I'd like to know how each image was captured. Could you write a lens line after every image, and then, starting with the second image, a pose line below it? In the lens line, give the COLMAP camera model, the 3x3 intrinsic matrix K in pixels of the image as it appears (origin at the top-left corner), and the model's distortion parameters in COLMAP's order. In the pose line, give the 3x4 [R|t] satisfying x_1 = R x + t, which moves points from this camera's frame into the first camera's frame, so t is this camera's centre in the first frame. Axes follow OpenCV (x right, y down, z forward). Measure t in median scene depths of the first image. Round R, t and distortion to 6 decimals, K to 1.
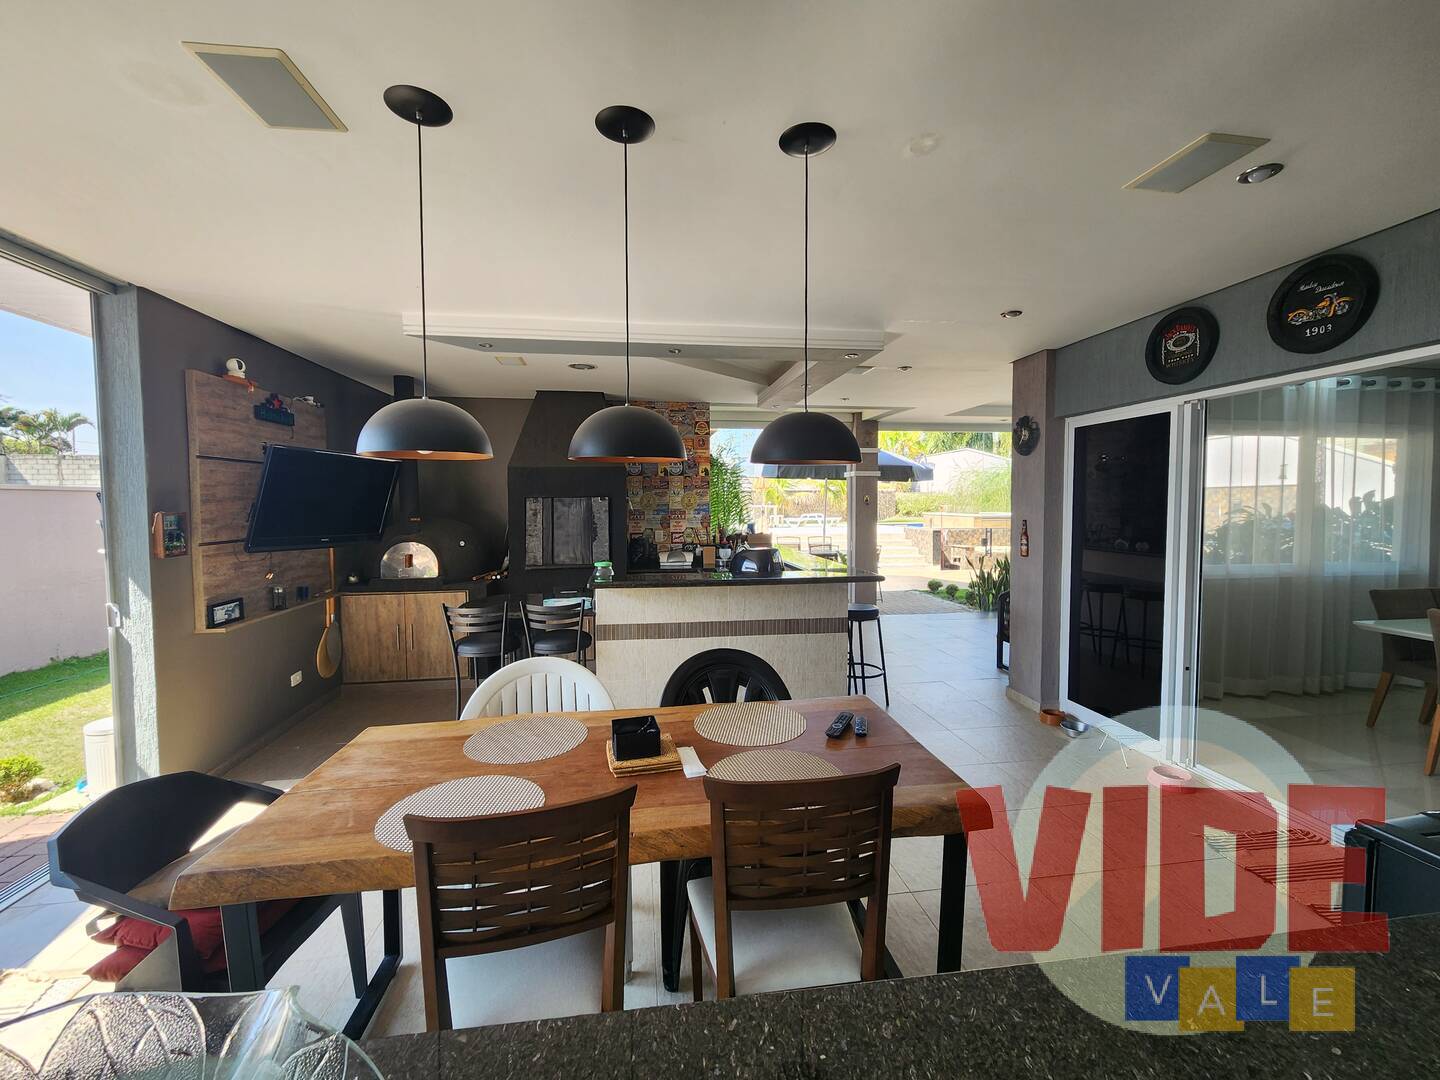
lens RADIAL K [[591.5, 0, 745.0], [0, 591.5, 529.0], [0, 0, 1]] dist [0.002795, -0.001965]
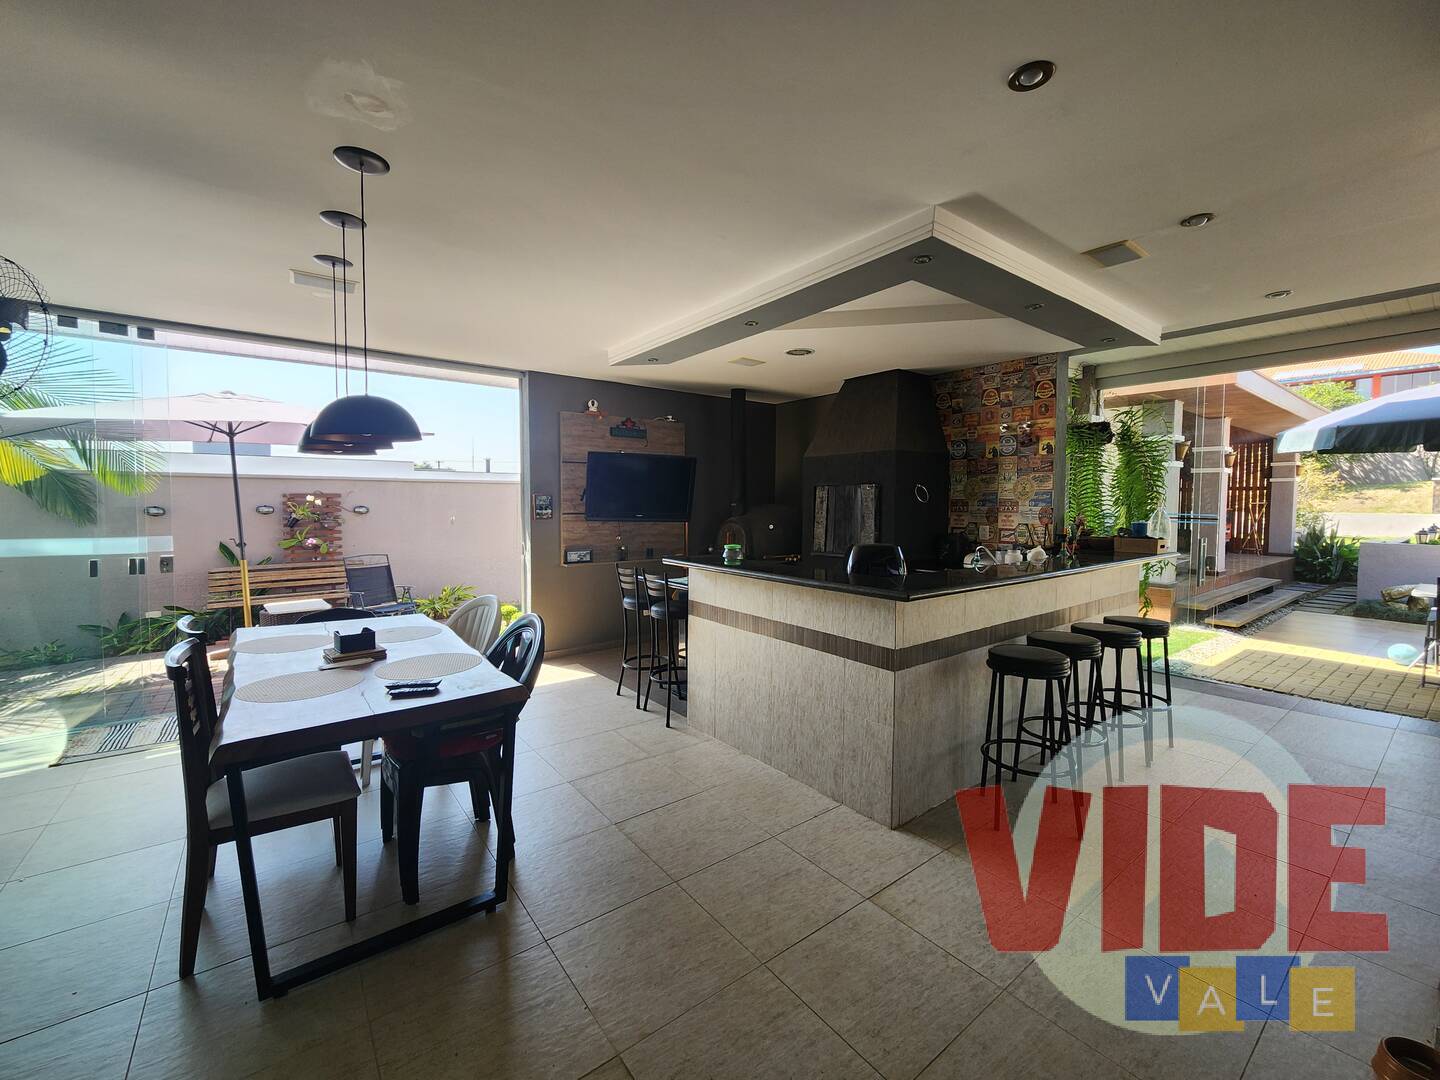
lens RADIAL K [[591.5, 0, 700.0], [0, 591.5, 518.7], [0, 0, 1]] dist [0.002795, -0.001965]
pose [[0.467695, 0.032556, -0.883290, 0.594185], [-0.045984, 0.998864, 0.012468, 0.001418], [0.882693, 0.034786, 0.468661, 0.432442]]
